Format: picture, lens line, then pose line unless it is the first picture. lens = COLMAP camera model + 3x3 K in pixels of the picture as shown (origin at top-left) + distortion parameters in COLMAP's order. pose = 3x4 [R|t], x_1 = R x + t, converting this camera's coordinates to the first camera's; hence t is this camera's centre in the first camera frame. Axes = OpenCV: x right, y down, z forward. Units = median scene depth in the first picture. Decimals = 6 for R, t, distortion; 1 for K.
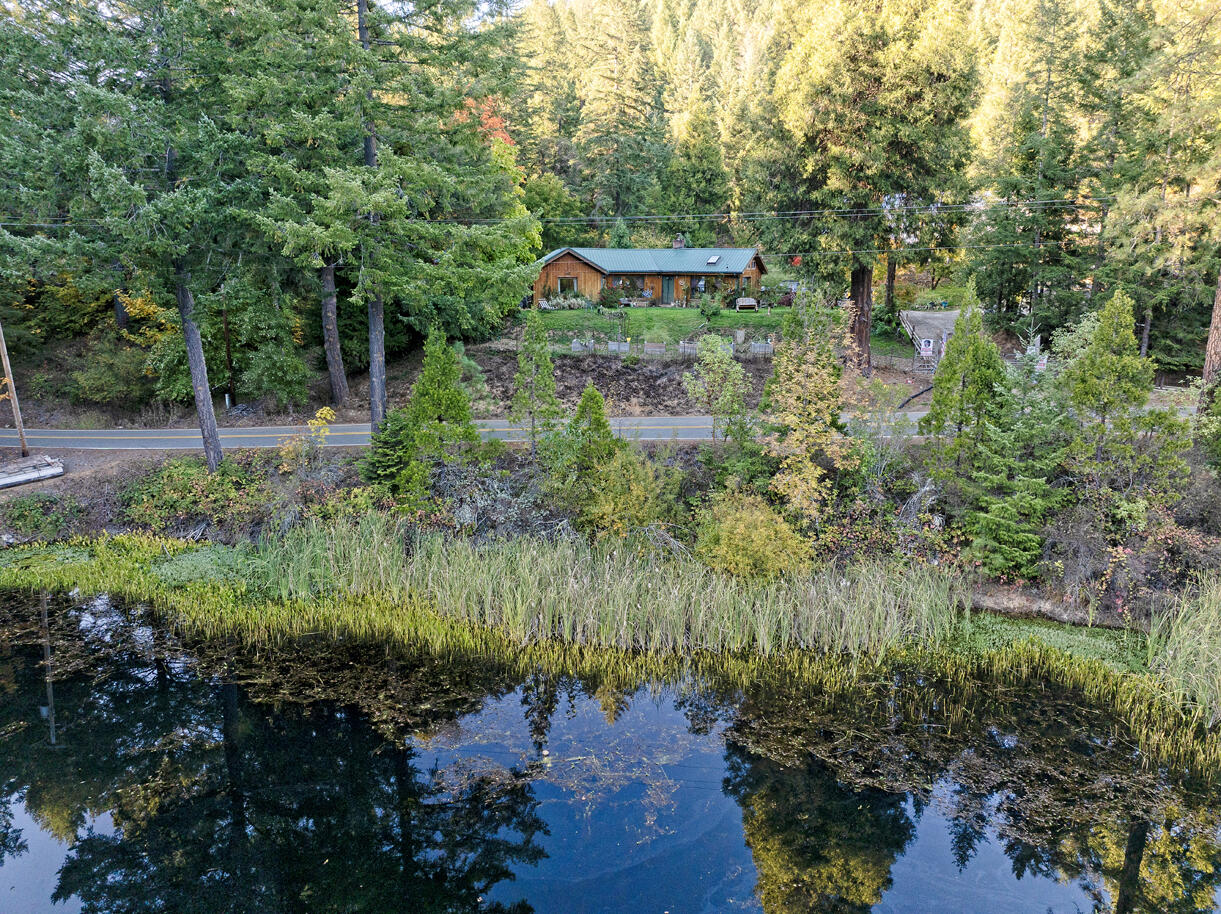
lens RADIAL K [[865.0, 0, 609.2], [0, 865.0, 450.5], [0, 0, 1]] dist [-0.036058, 0.001403]
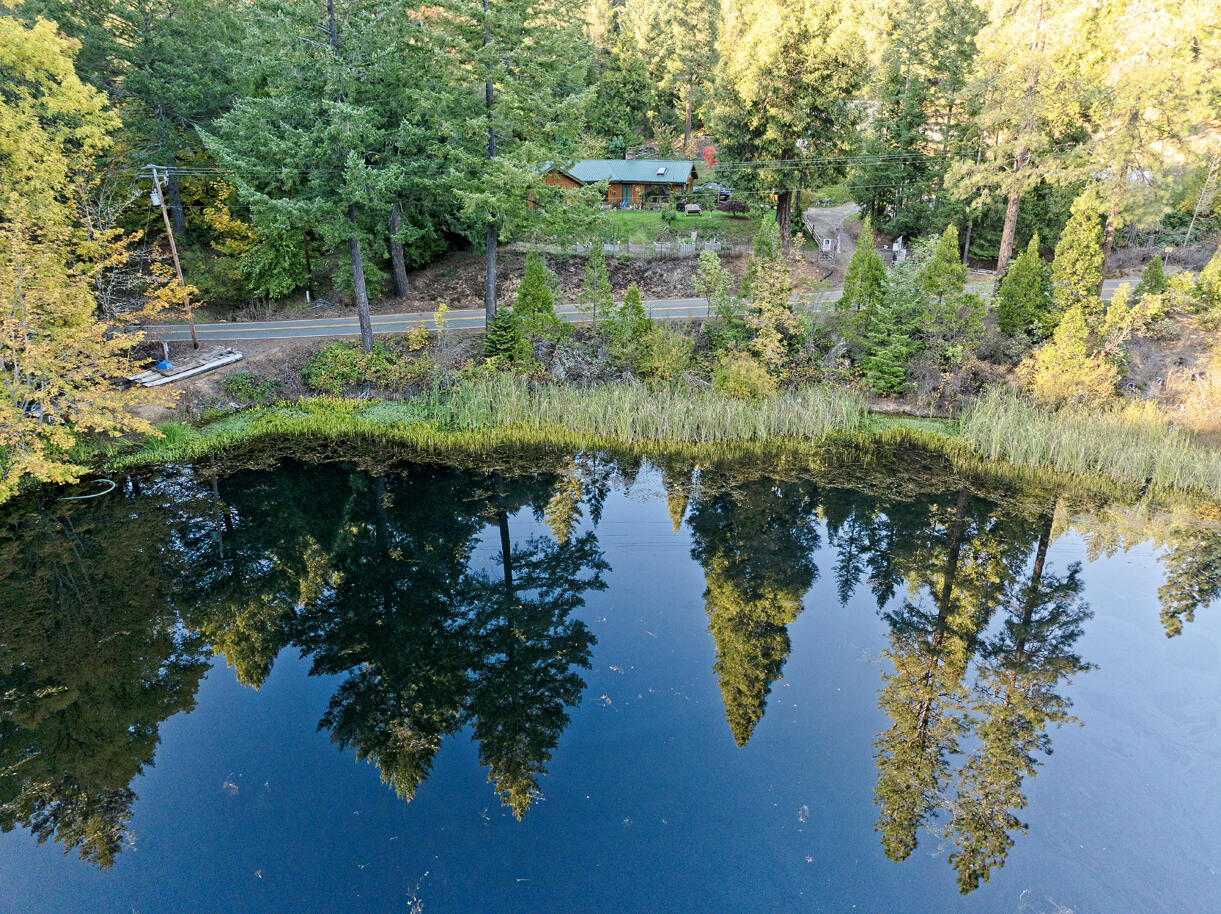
lens RADIAL K [[865.0, 0, 609.2], [0, 865.0, 450.5], [0, 0, 1]] dist [-0.036058, 0.001403]
pose [[0.986500, -0.059187, 0.152691, -0.303767], [0.034306, 0.986405, 0.160710, -0.031610], [-0.160127, -0.153302, 0.975119, -0.526861]]
